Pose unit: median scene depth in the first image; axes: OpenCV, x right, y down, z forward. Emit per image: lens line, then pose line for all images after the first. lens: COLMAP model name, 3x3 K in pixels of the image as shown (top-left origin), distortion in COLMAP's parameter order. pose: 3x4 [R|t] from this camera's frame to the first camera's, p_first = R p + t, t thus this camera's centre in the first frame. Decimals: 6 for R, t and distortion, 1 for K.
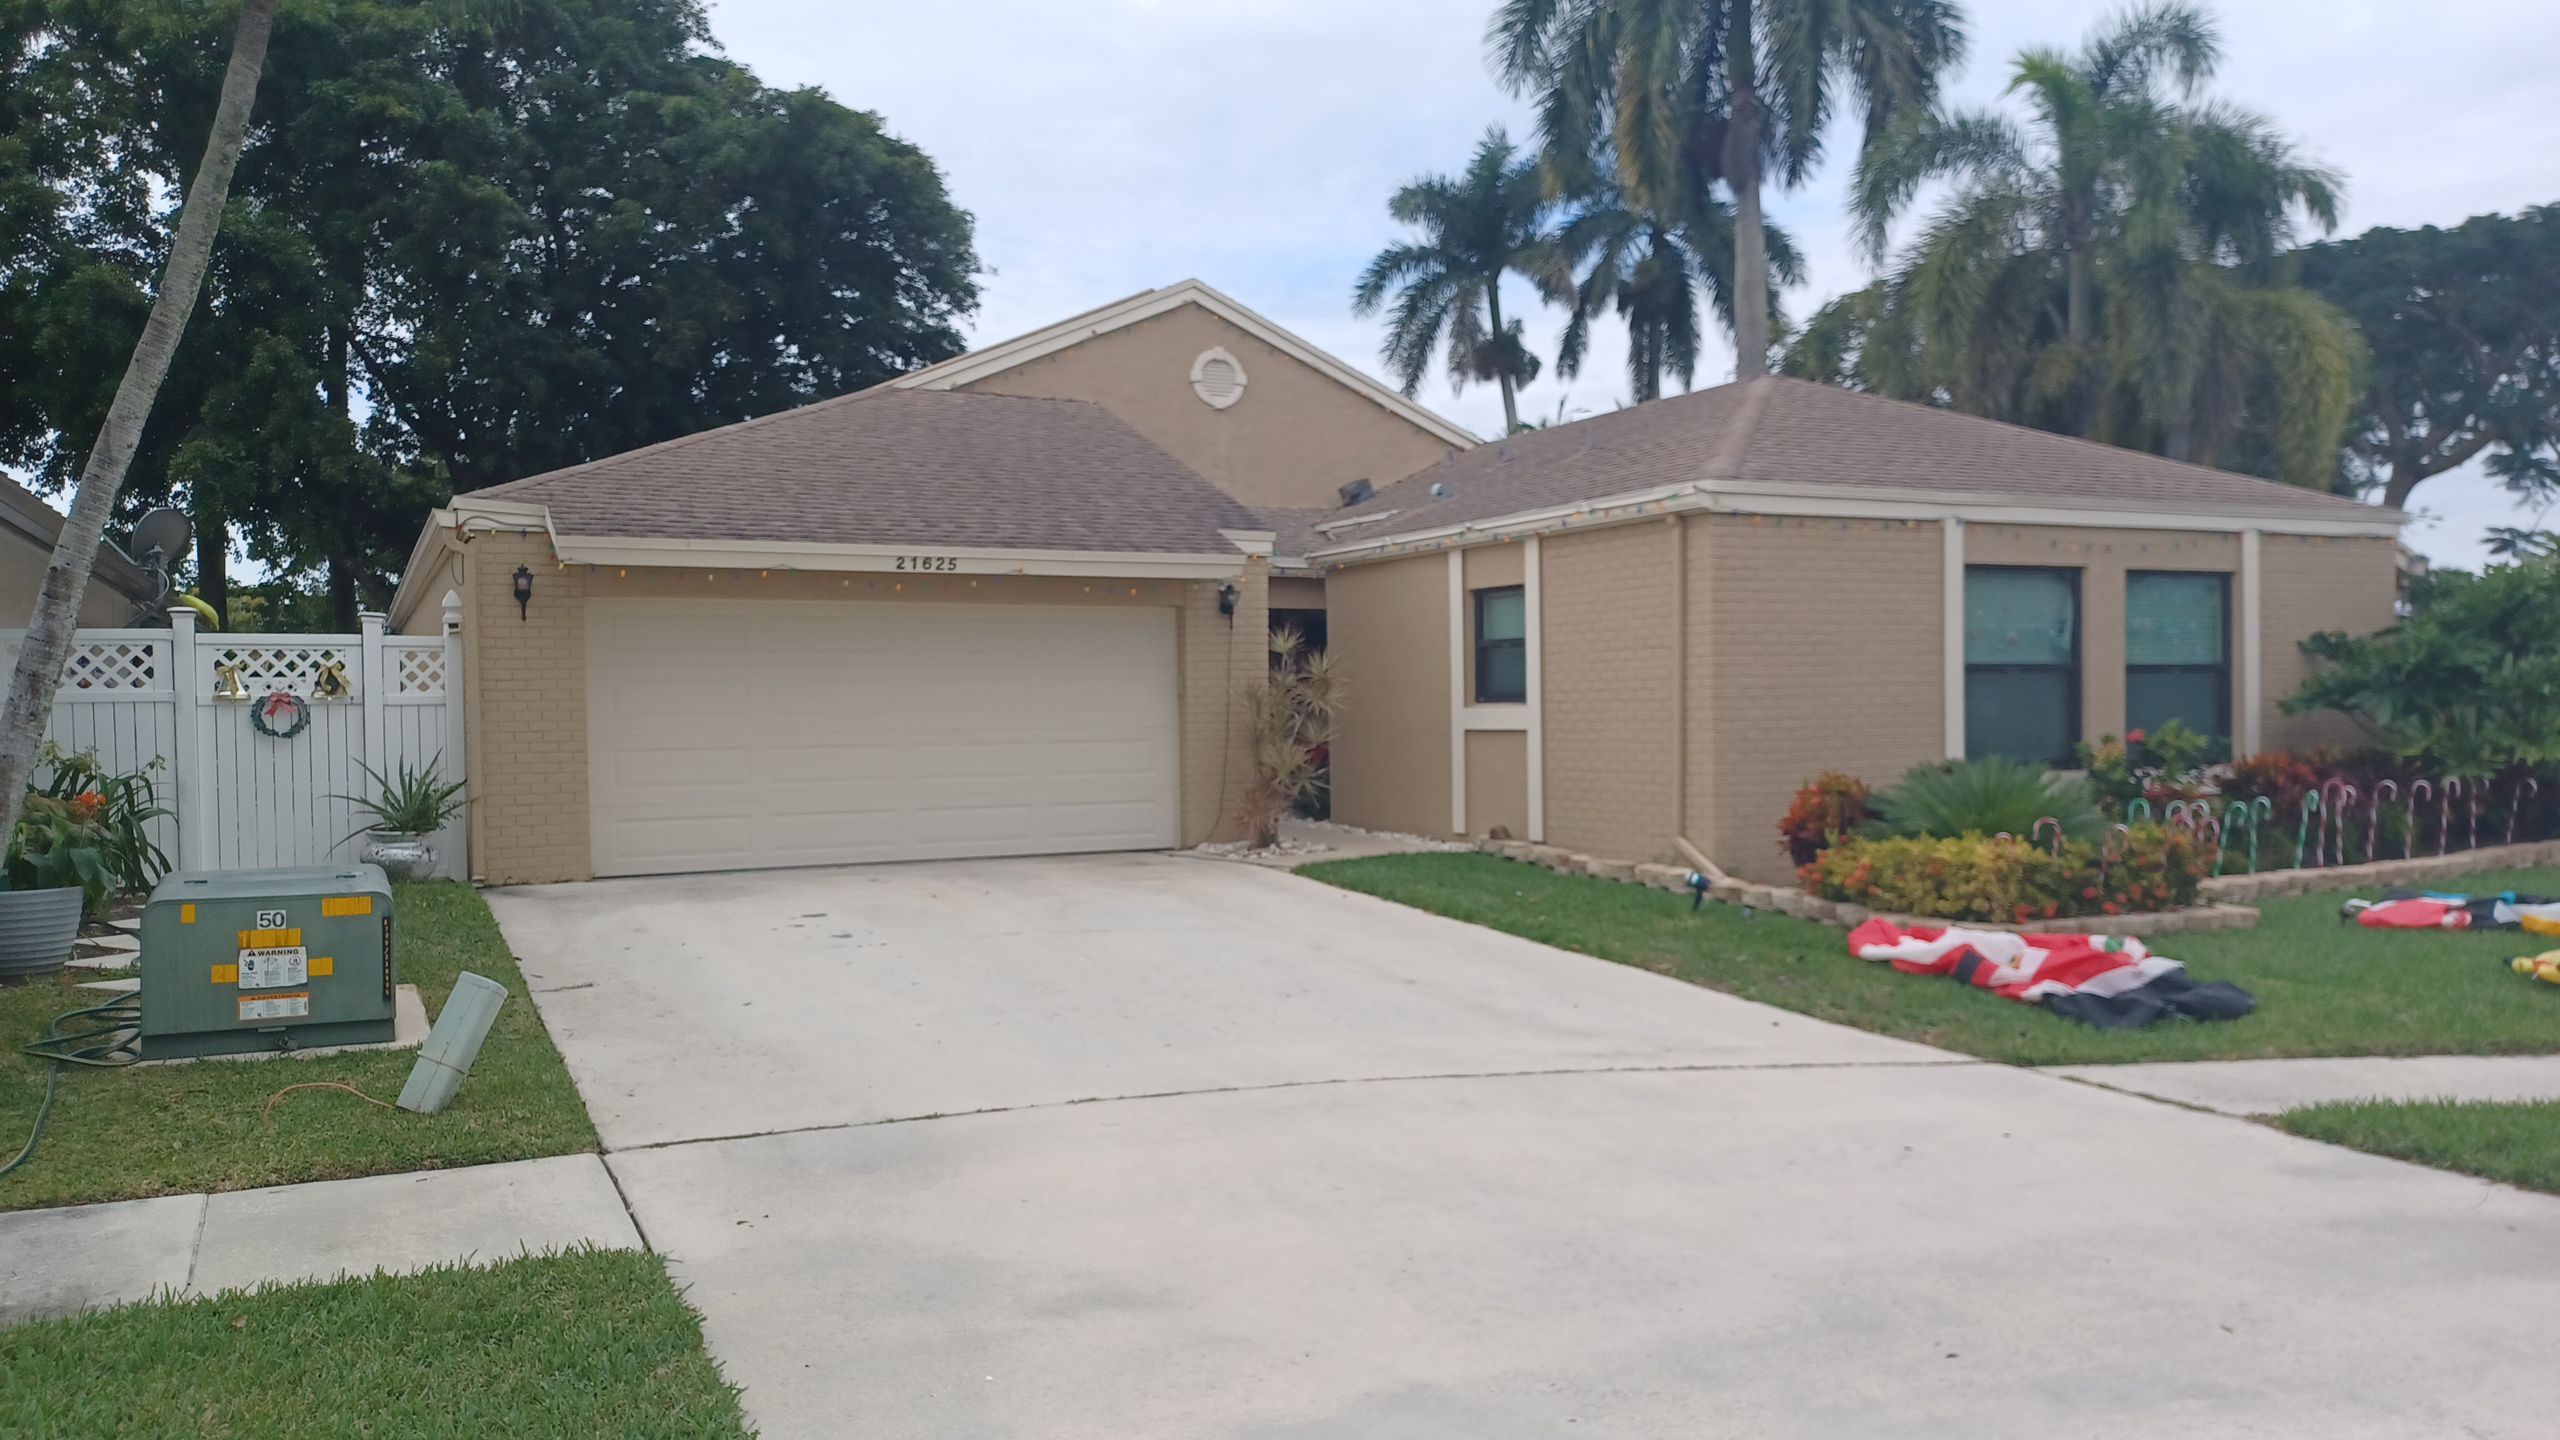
lens RADIAL K [[1863.9, 0, 1286.3], [0, 1863.9, 755.3], [0, 0, 1]] dist [0.080761, -0.091148]
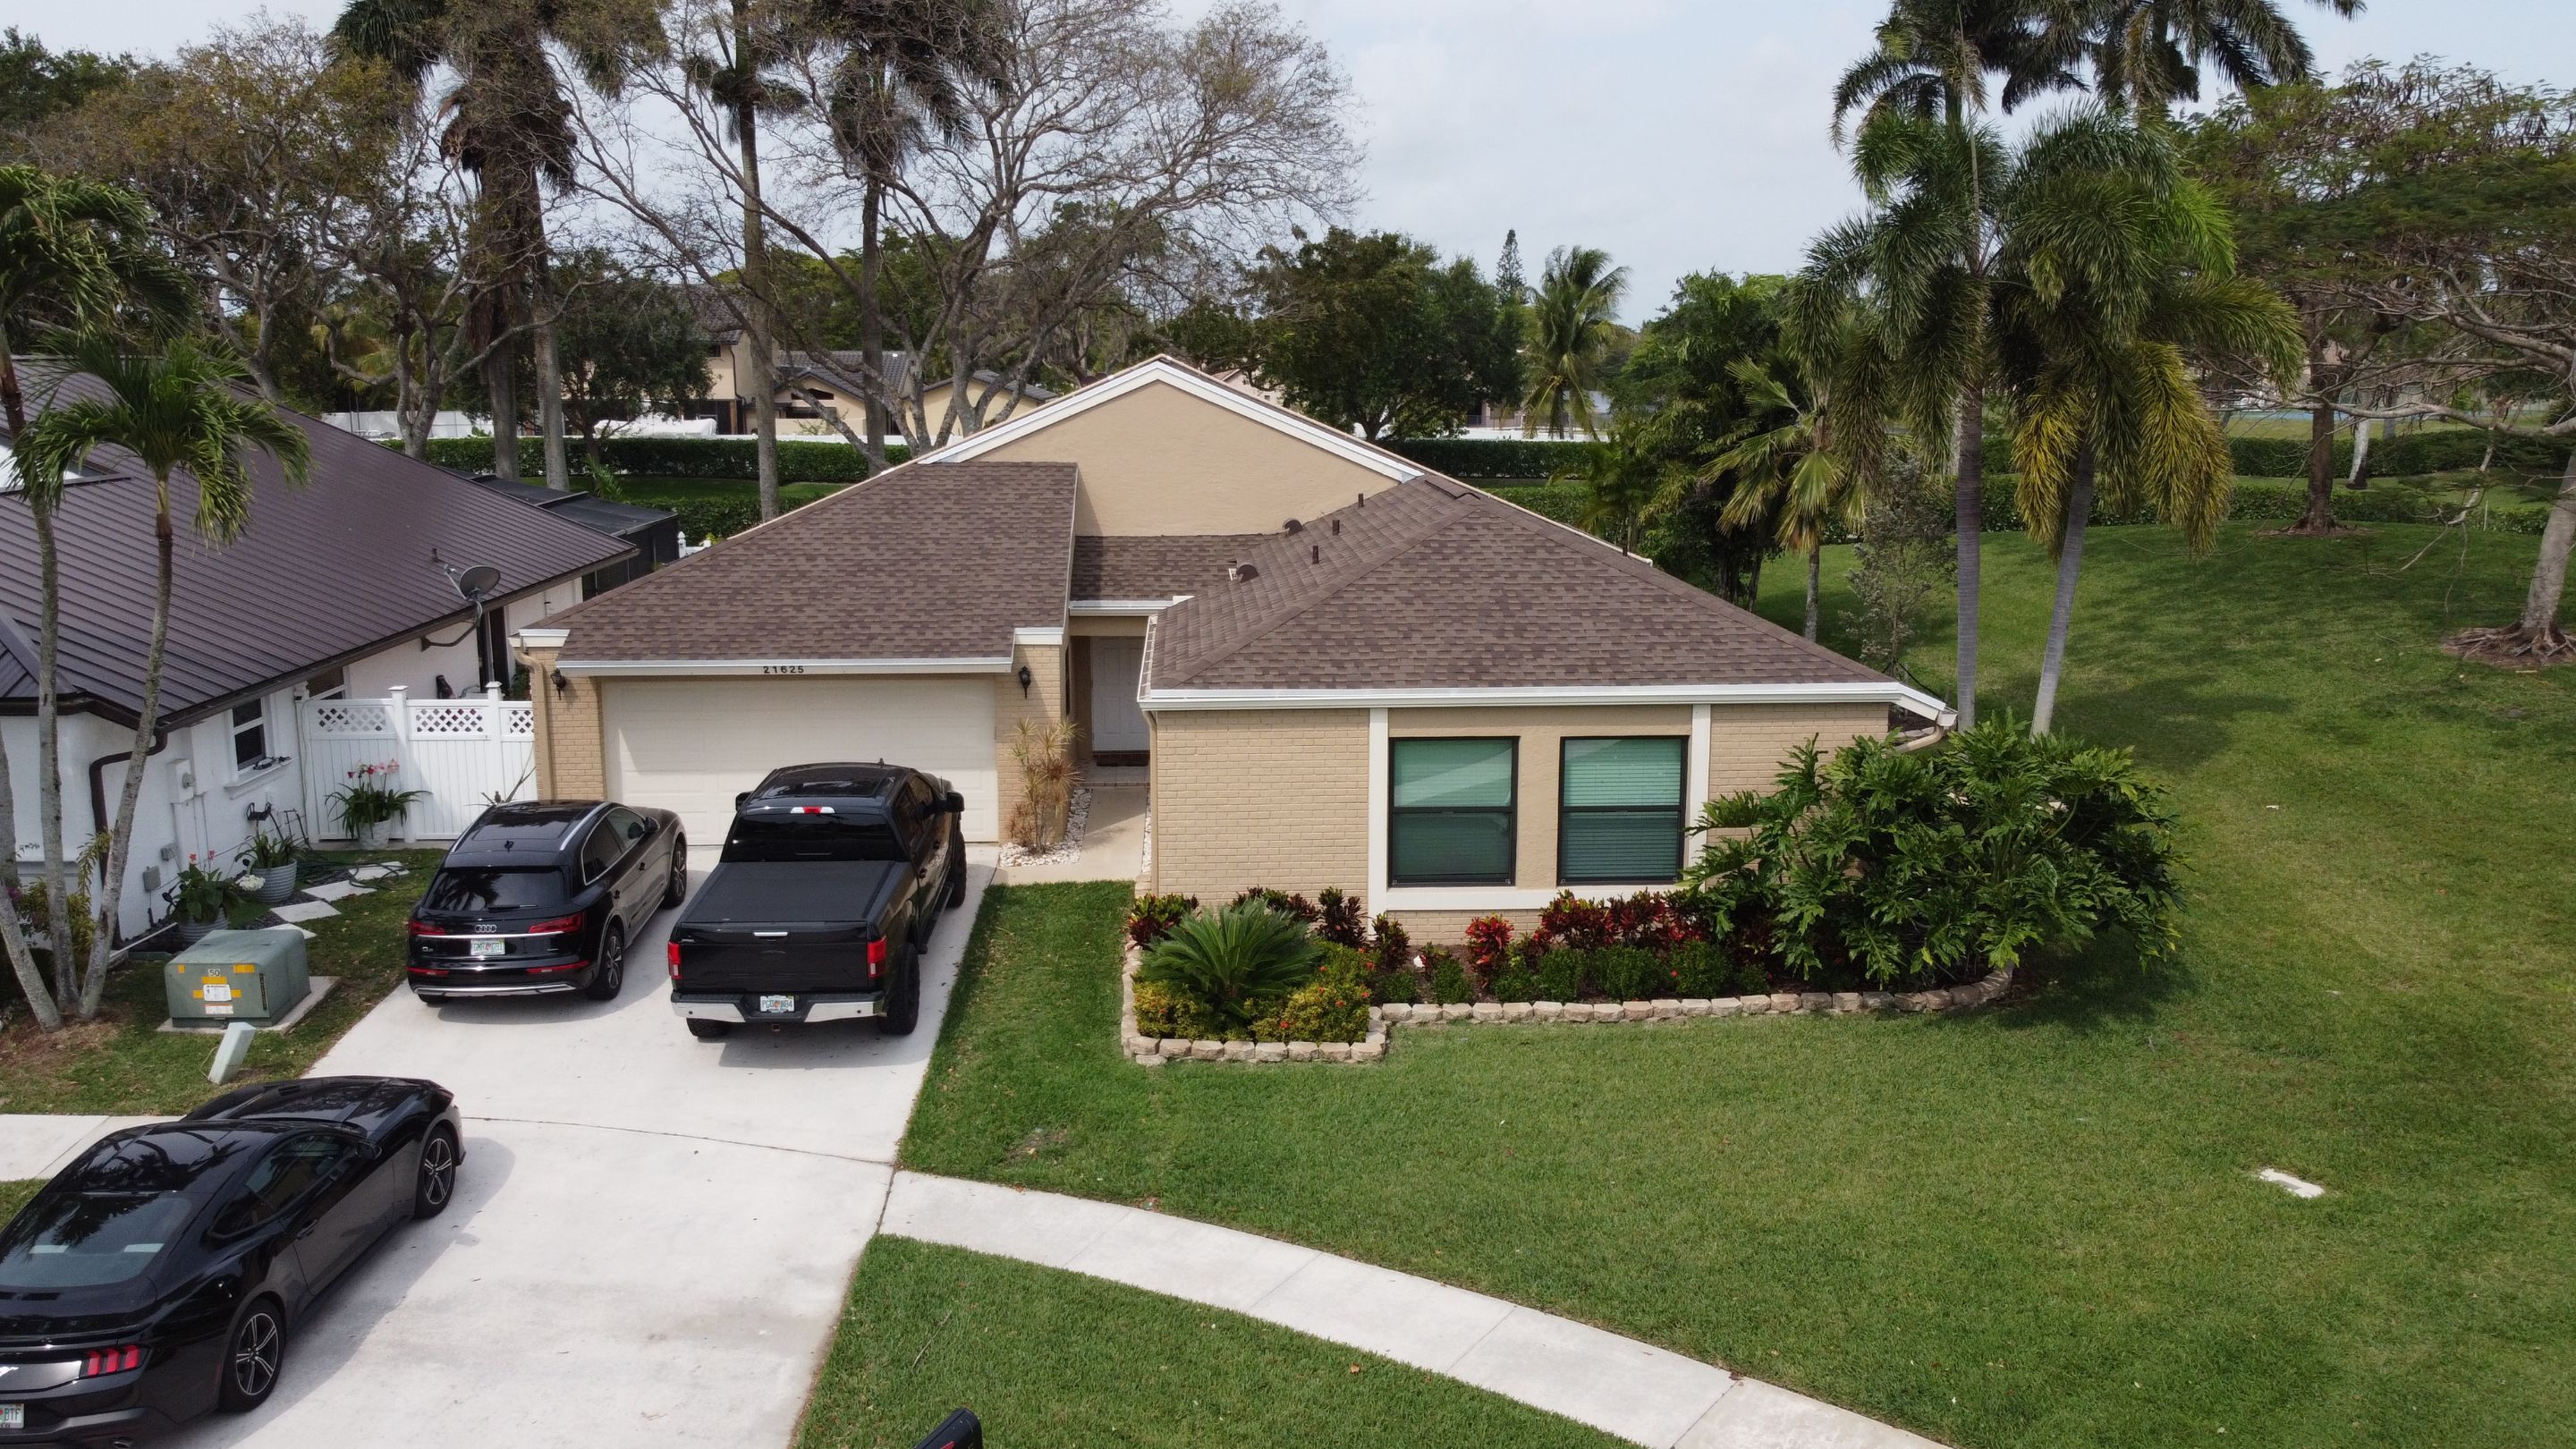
lens RADIAL K [[1954.6, 0, 1288.0], [0, 1954.6, 724.5], [0, 0, 1]] dist [-0.002102, -0.002931]
pose [[0.917676, 0.087458, -0.387586, 0.787566], [-0.023545, 0.985730, 0.166680, -0.323912], [0.396632, -0.143832, 0.906640, -0.290609]]
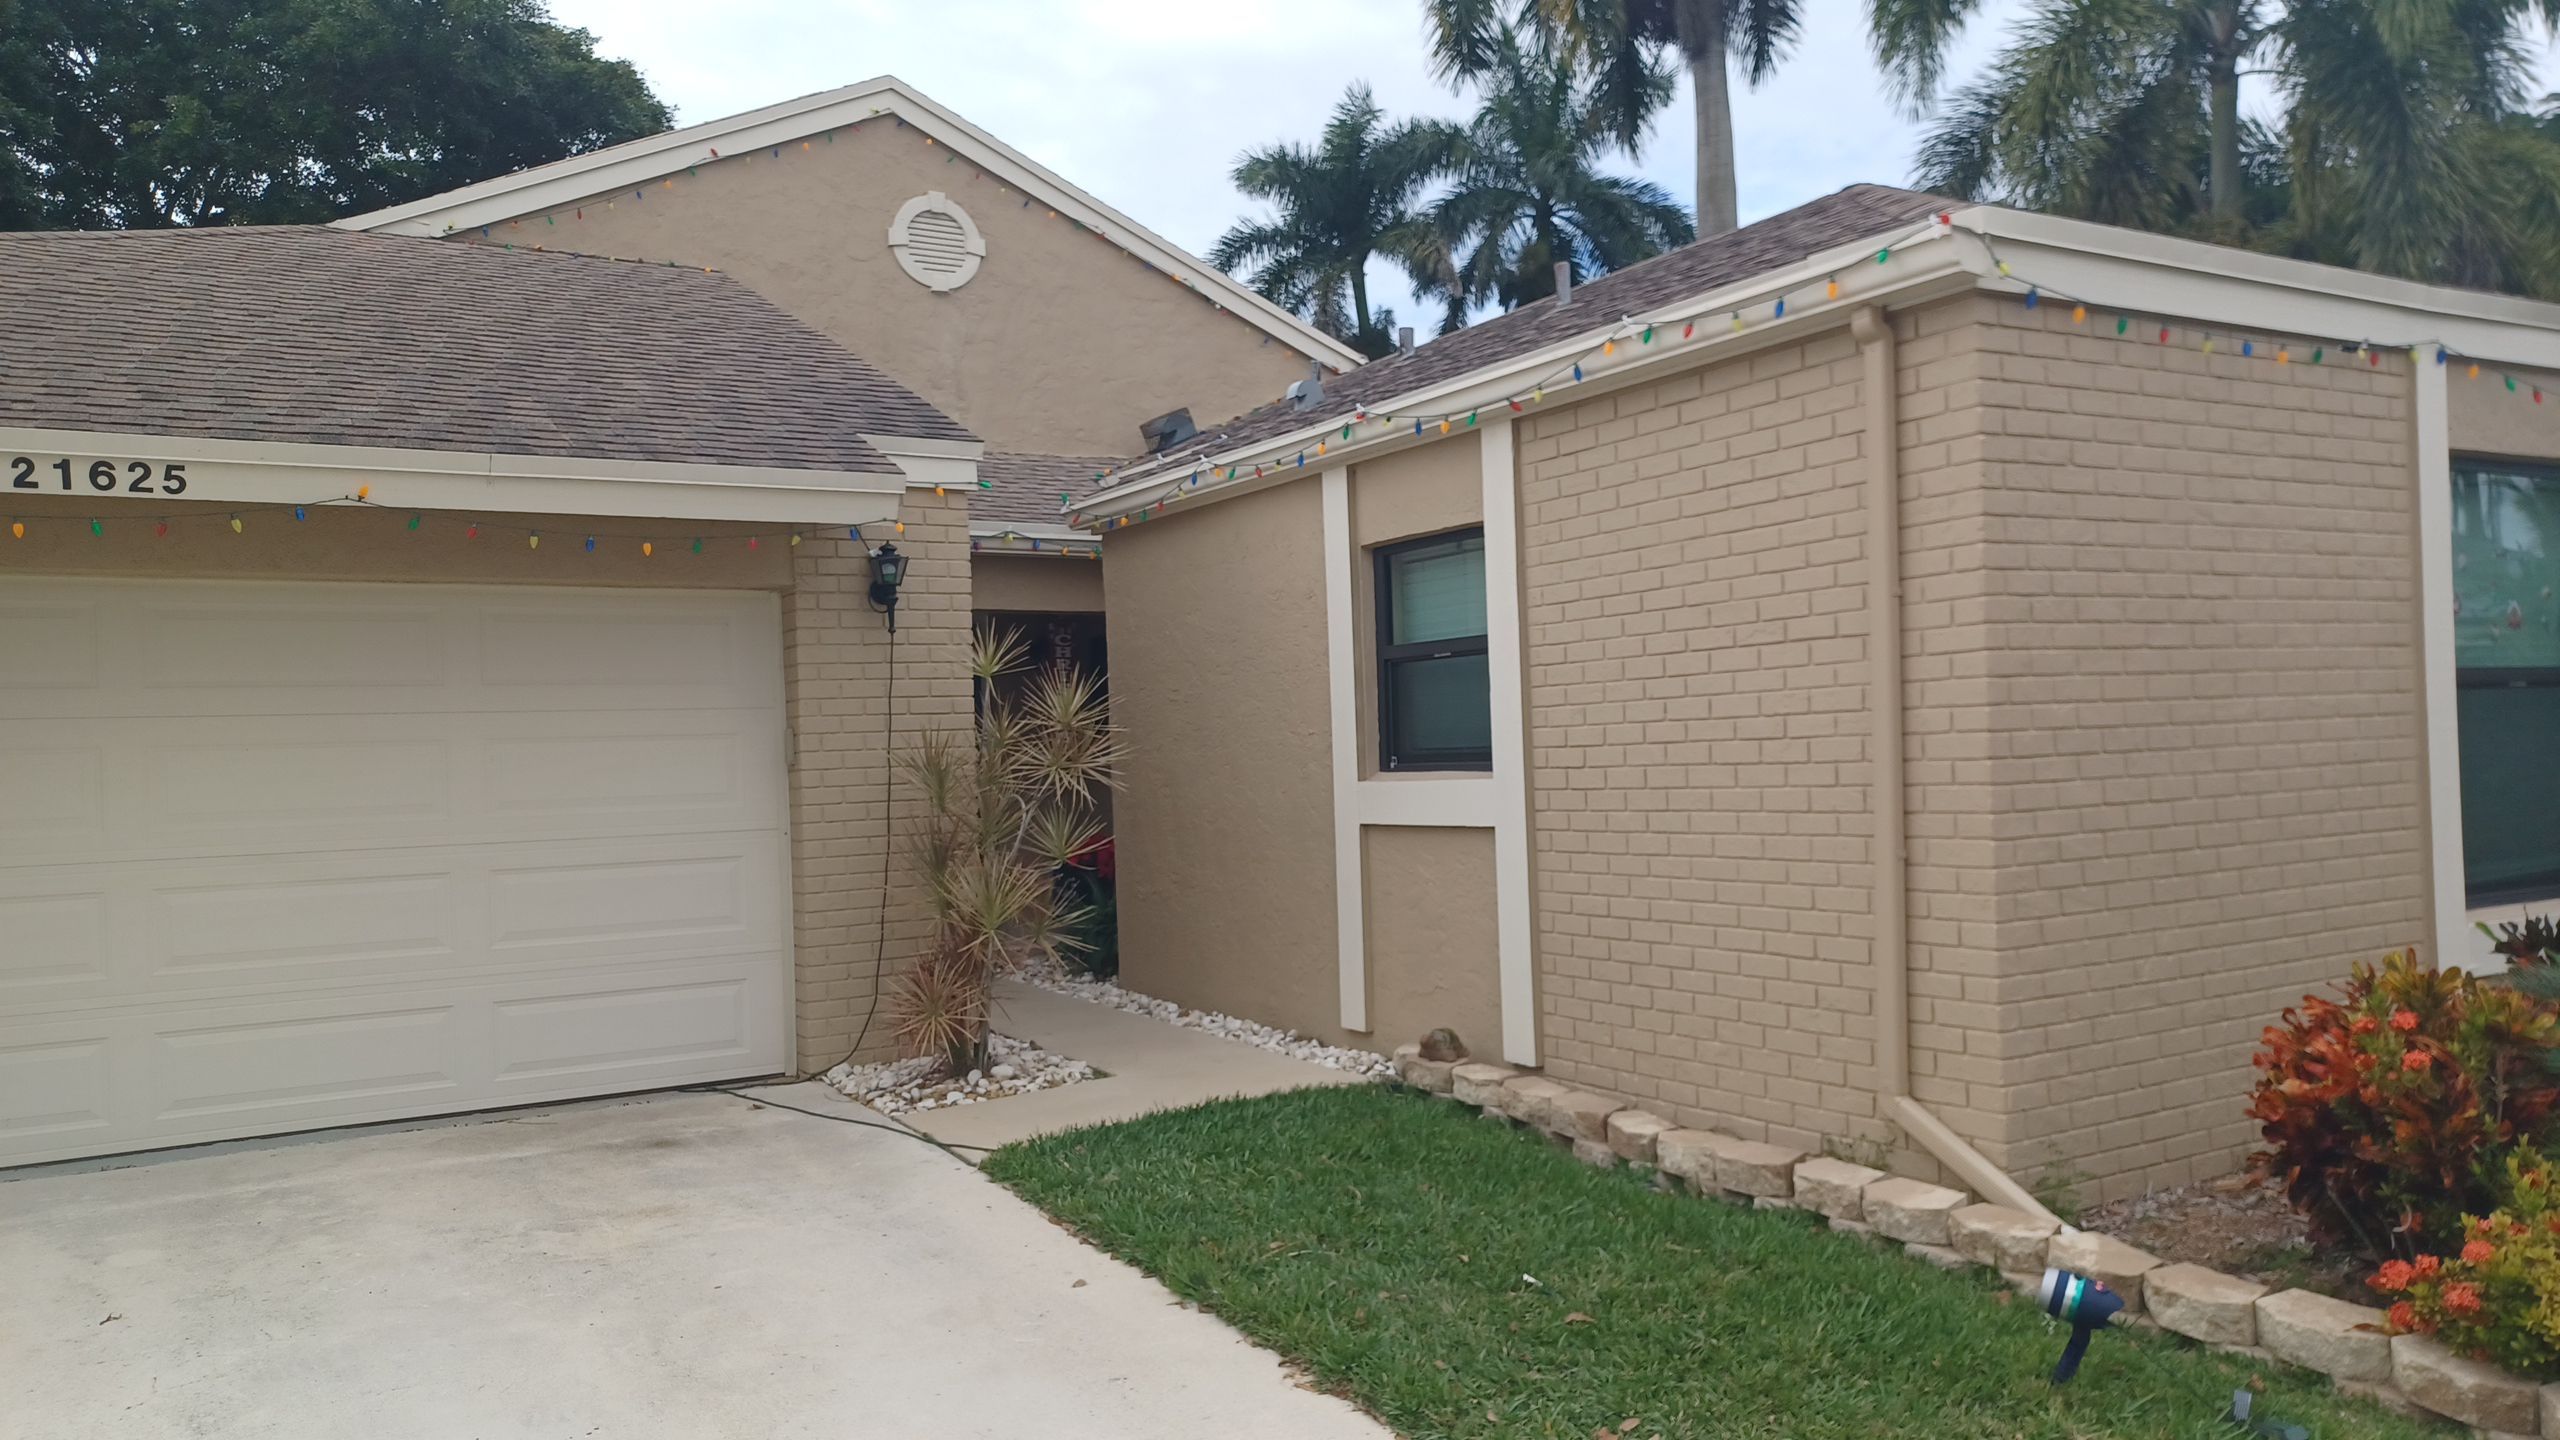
lens RADIAL K [[1873.8, 0, 1286.4], [0, 1873.8, 755.8], [0, 0, 1]] dist [0.071661, -0.060613]
pose [[0.997326, -0.020548, 0.070128, 0.043346], [0.022452, 0.999397, -0.026471, -0.020616], [-0.069541, 0.027975, 0.997187, 0.531748]]
